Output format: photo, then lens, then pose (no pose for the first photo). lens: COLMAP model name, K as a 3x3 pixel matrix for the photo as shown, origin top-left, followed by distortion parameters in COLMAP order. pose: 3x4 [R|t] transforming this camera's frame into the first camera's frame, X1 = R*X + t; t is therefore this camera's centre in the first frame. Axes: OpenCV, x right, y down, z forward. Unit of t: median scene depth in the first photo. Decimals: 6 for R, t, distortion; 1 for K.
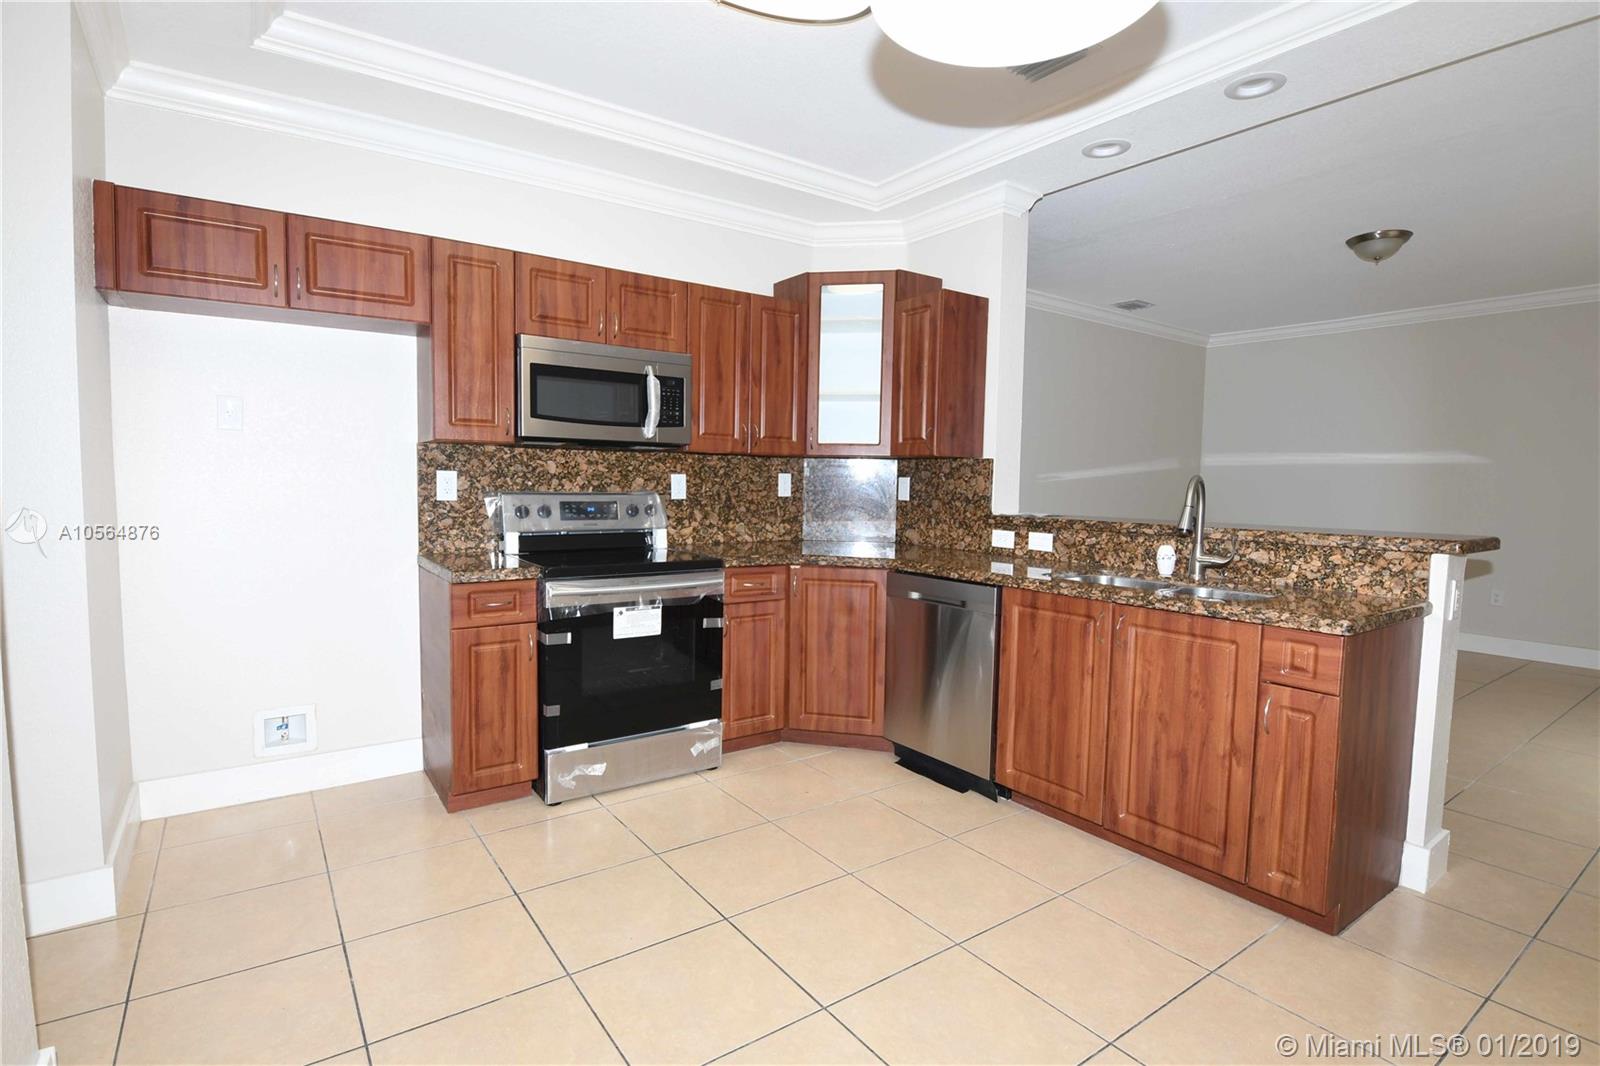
lens RADIAL K [[779.1, 0, 798.4], [0, 779.1, 530.7], [0, 0, 1]] dist [-0.017541, -0.001384]
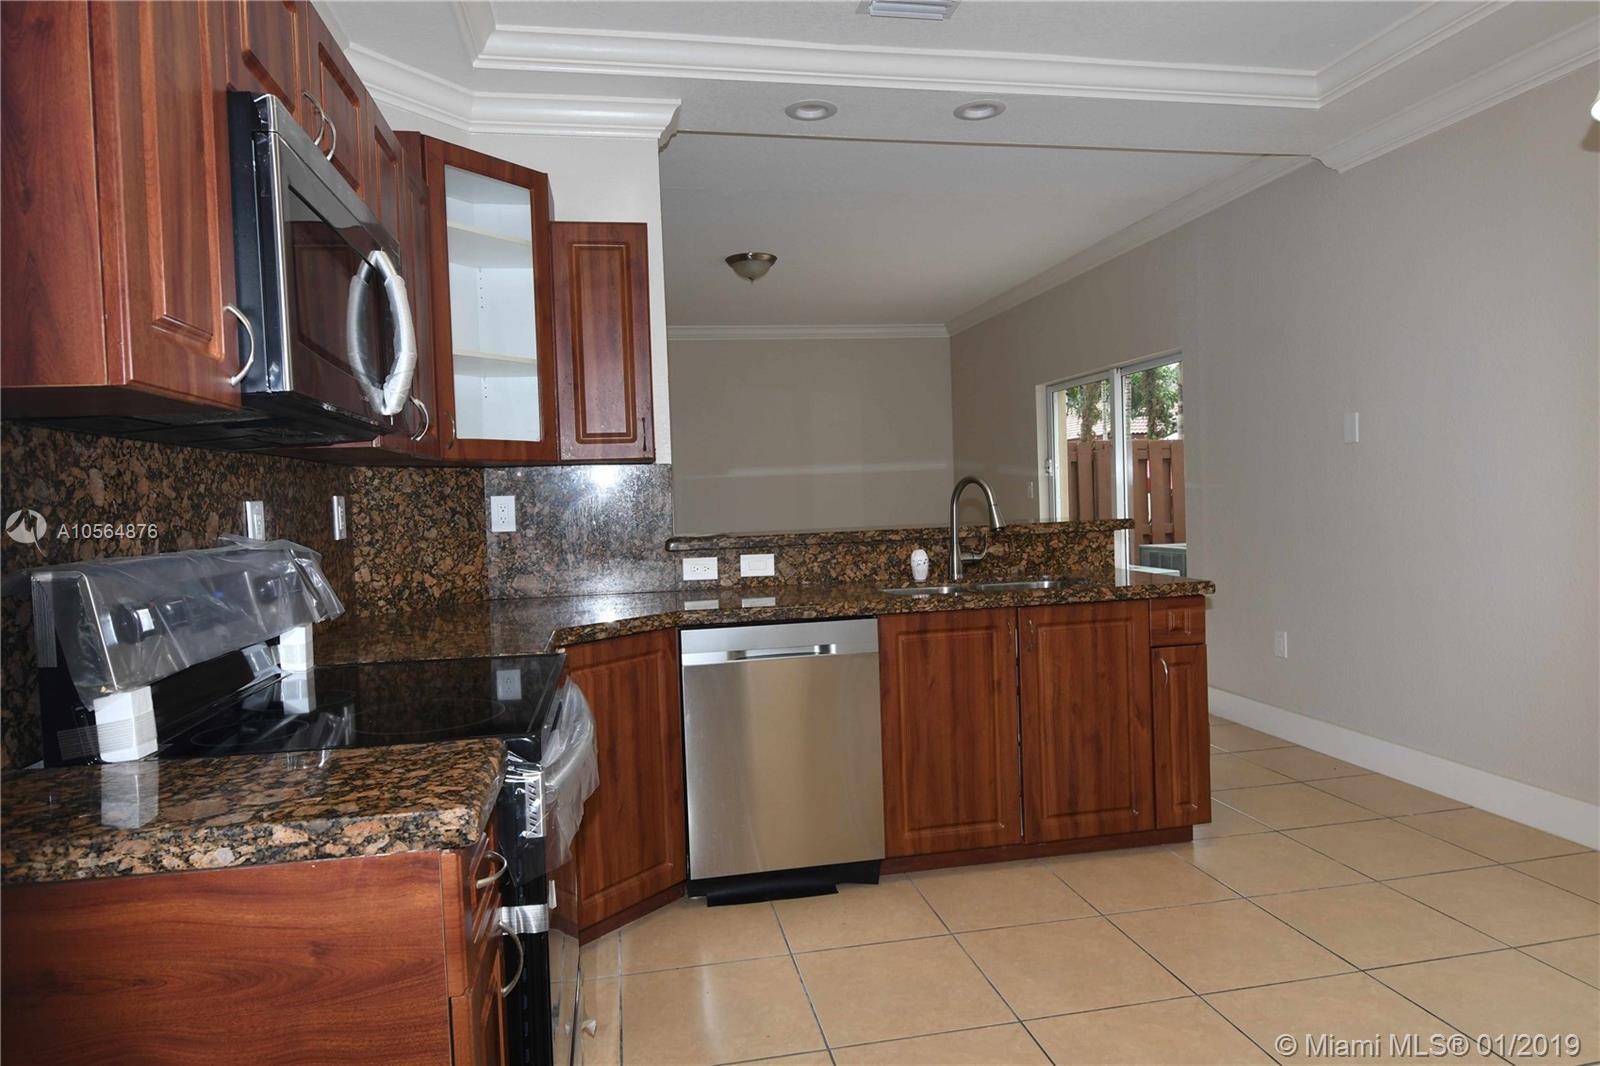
lens RADIAL K [[931.5, 0, 796.3], [0, 931.5, 532.7], [0, 0, 1]] dist [-0.000690, -0.000541]
pose [[0.425008, -0.067762, 0.902650, -0.677645], [0.099889, 0.994615, 0.027633, -0.052592], [-0.899661, 0.078421, 0.429488, 0.676169]]
